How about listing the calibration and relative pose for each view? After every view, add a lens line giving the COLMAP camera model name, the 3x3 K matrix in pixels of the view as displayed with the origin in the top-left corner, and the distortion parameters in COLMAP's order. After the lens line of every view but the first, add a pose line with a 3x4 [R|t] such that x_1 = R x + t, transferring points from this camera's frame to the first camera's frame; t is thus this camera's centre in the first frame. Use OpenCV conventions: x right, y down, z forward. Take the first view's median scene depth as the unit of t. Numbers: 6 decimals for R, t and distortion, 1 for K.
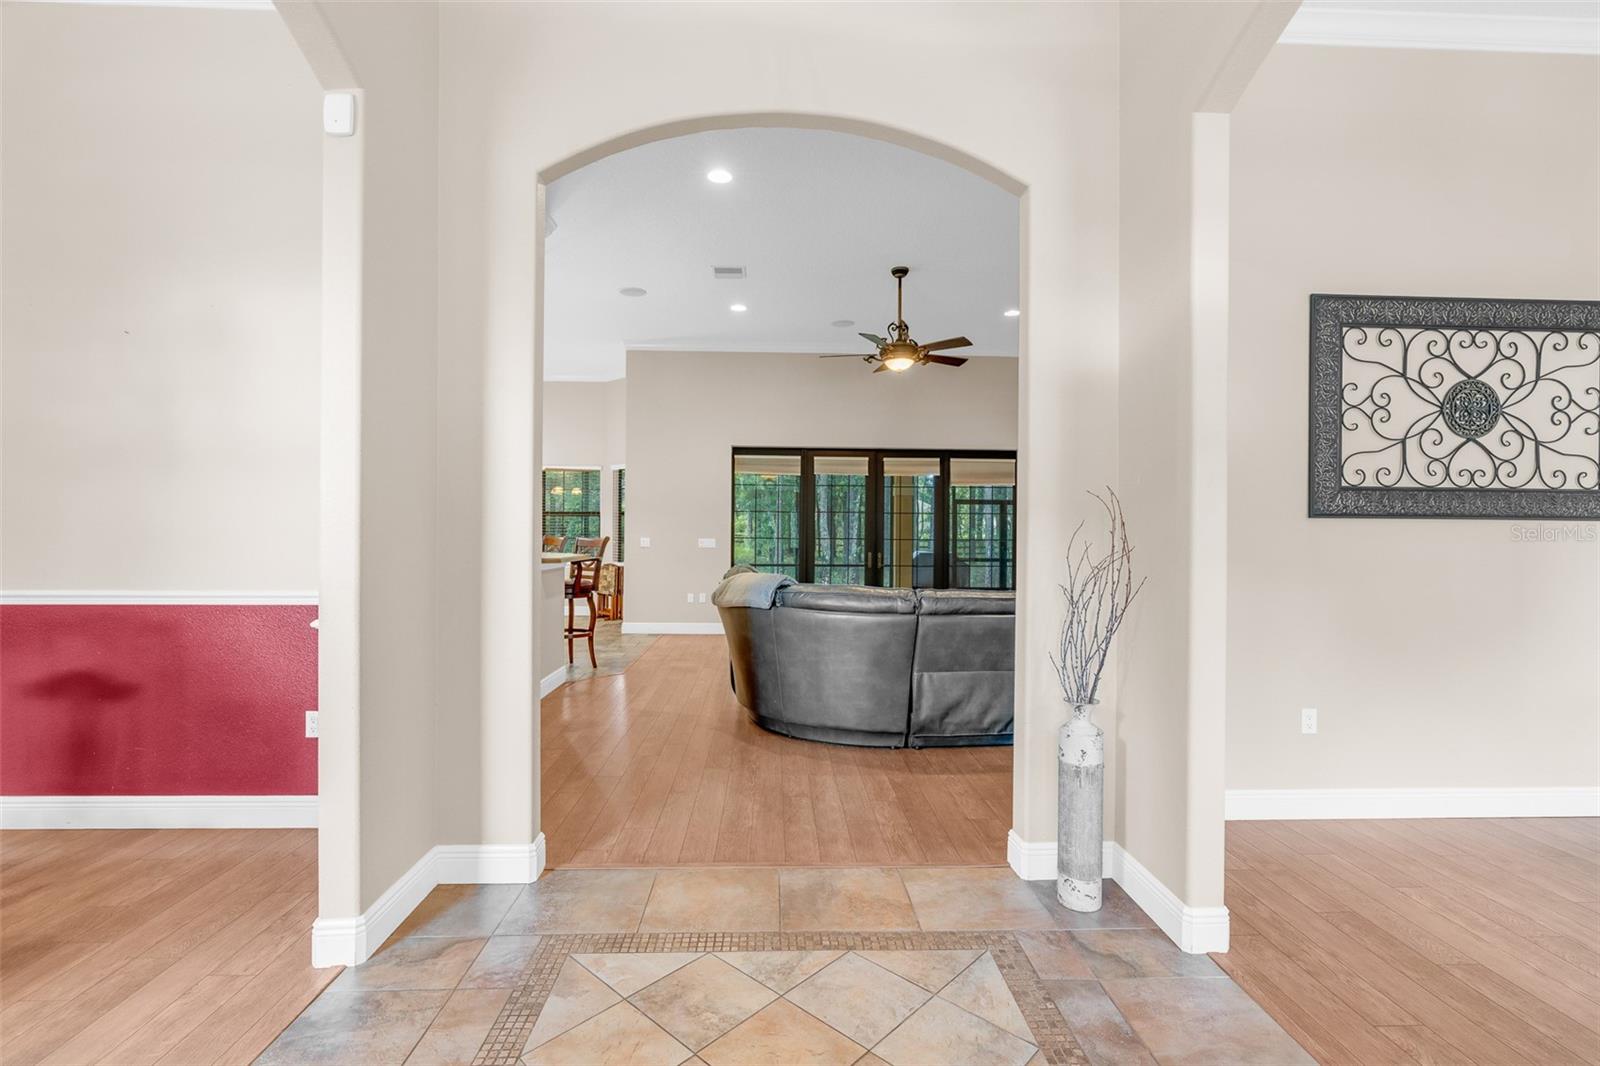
lens RADIAL K [[717.9, 0, 794.3], [0, 717.9, 531.6], [0, 0, 1]] dist [-0.009351, 0.003415]
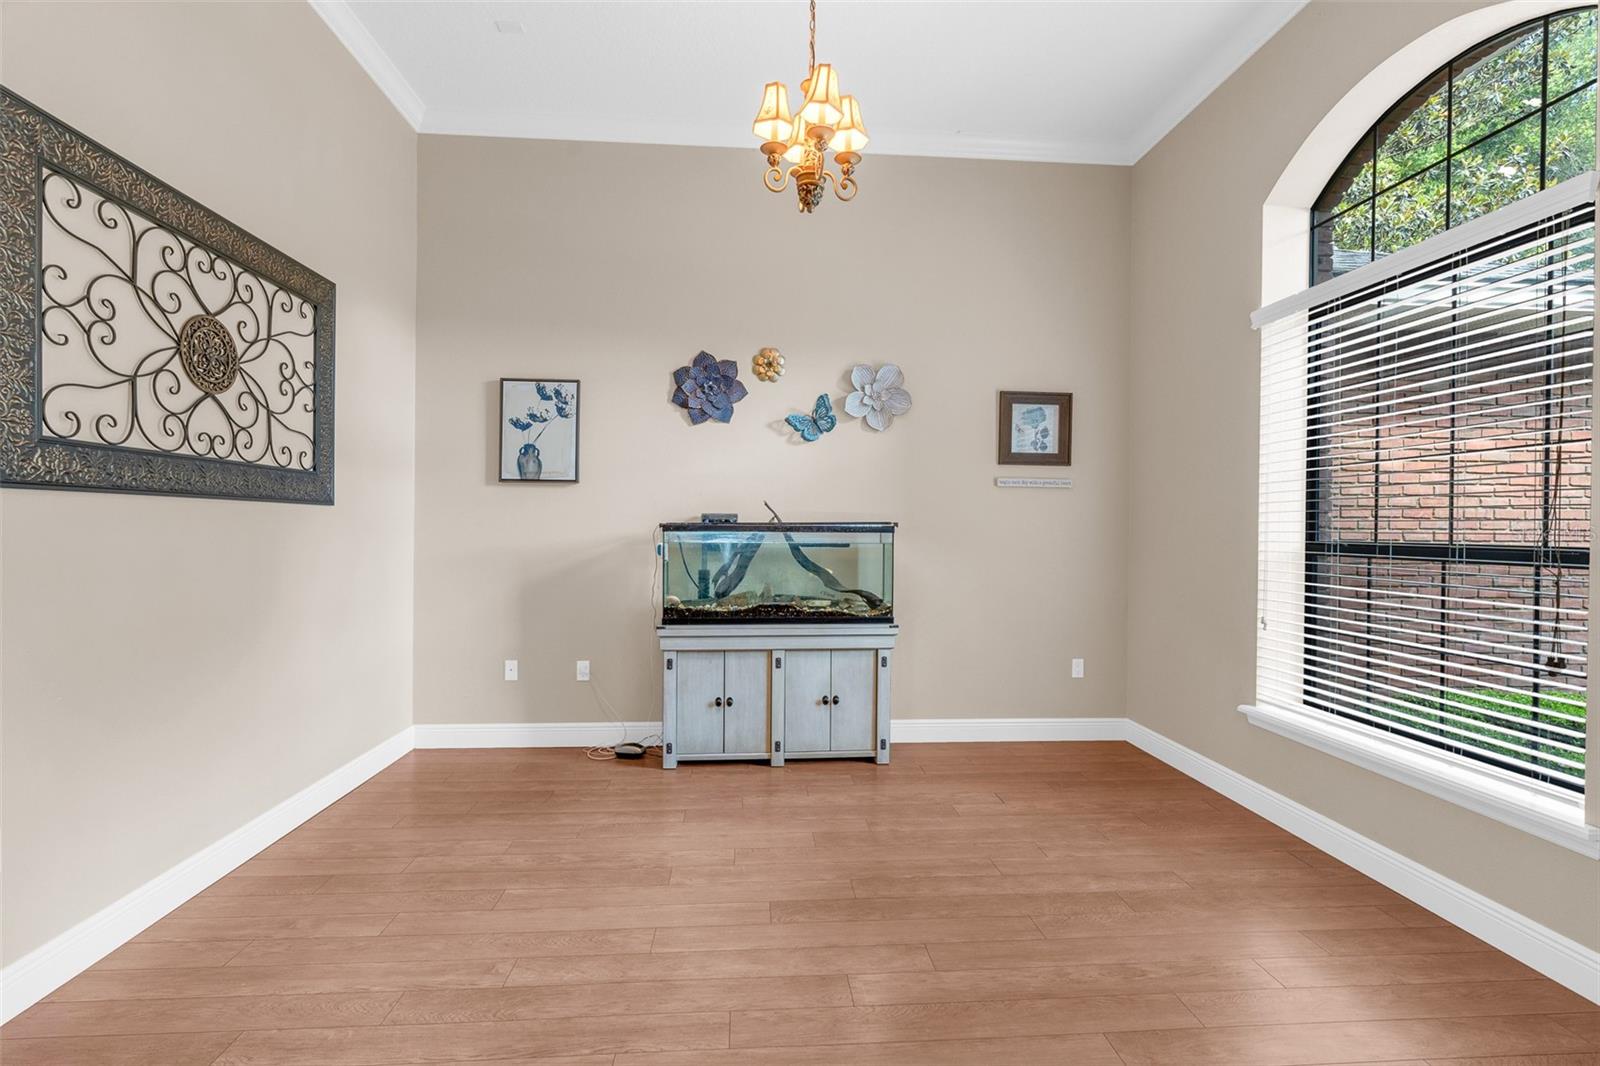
lens RADIAL K [[723.3, 0, 797.1], [0, 723.3, 532.9], [0, 0, 1]] dist [-0.006411, 0.001775]
pose [[-0.032092, -0.016346, 0.999351, 0.149296], [-0.008720, 0.999833, 0.016074, 0.001702], [-0.999447, -0.008199, -0.032229, 0.391008]]
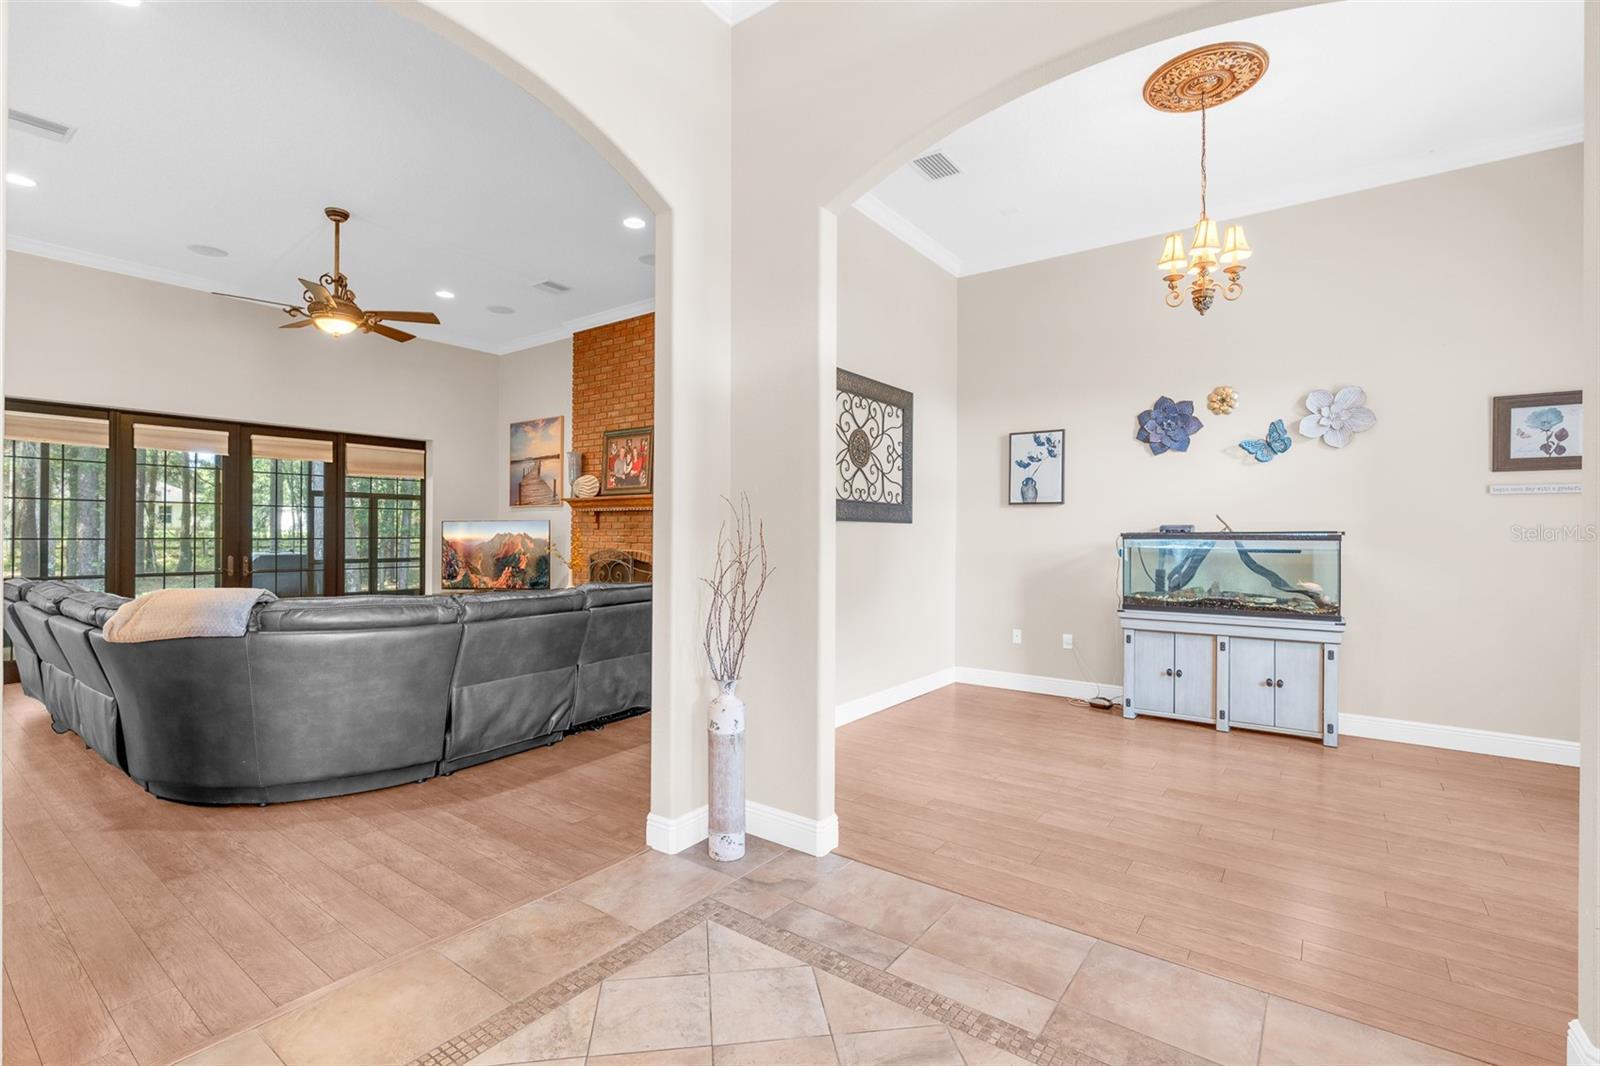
lens RADIAL K [[717.9, 0, 794.3], [0, 717.9, 531.6], [0, 0, 1]] dist [-0.009351, 0.003415]
pose [[0.633291, -0.002772, 0.773909, -0.316217], [-0.000614, 0.999991, 0.004085, -0.002076], [-0.773913, -0.003062, 0.633284, 0.143954]]
